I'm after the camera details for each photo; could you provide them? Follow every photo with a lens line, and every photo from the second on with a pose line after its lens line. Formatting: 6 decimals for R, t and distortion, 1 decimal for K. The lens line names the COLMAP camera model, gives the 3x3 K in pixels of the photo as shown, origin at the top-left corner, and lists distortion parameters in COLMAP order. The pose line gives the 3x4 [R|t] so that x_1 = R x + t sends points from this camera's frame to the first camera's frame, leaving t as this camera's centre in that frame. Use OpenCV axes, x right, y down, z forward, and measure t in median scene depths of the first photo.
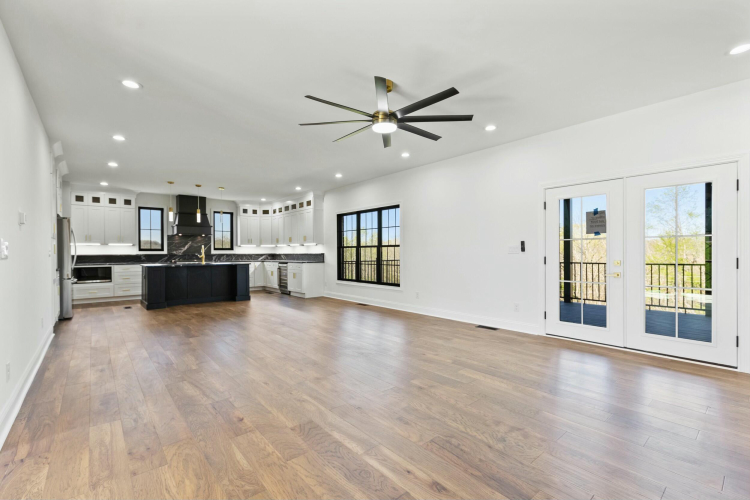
lens RADIAL K [[334.4, 0, 378.4], [0, 334.4, 251.6], [0, 0, 1]] dist [0.000954, 0.000518]
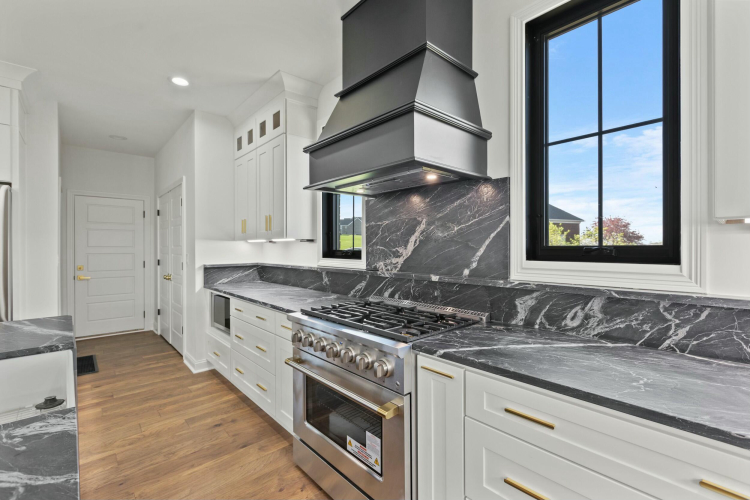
lens RADIAL K [[334.4, 0, 380.1], [0, 334.4, 249.8], [0, 0, 1]] dist [0.000954, 0.000518]
pose [[0.032412, 0.014985, -0.999362, -0.363939], [0.006384, 0.999864, 0.015200, -0.013918], [0.999454, -0.006873, 0.032312, 1.020311]]
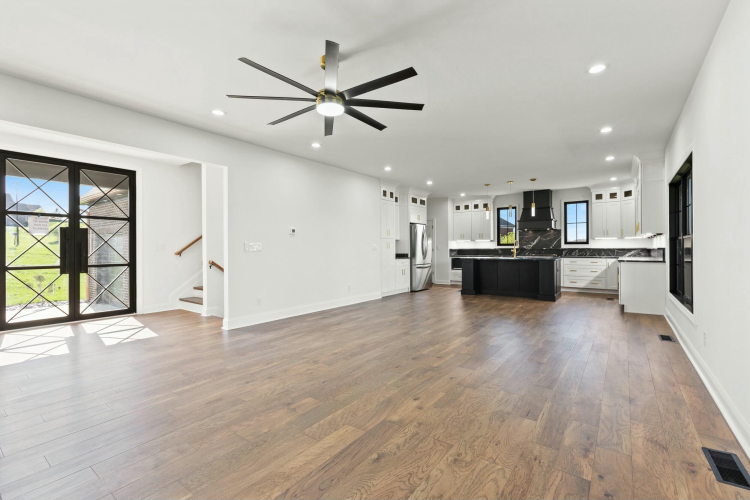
lens RADIAL K [[334.4, 0, 380.3], [0, 334.4, 248.3], [0, 0, 1]] dist [0.000954, 0.000518]
pose [[0.233375, 0.002953, -0.972382, 0.319096], [0.005500, 0.999975, 0.004357, -0.000055], [0.972371, -0.006365, 0.233353, 0.319763]]
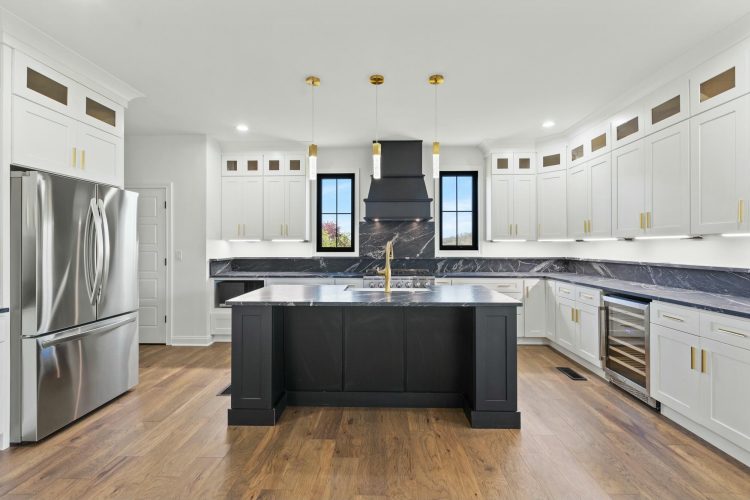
lens RADIAL K [[334.4, 0, 374.8], [0, 334.4, 244.6], [0, 0, 1]] dist [0.000954, 0.000518]
pose [[0.738116, 0.001971, -0.674671, -0.253055], [-0.002491, 0.999997, 0.000197, -0.013672], [0.674669, 0.001535, 0.738119, 0.630001]]
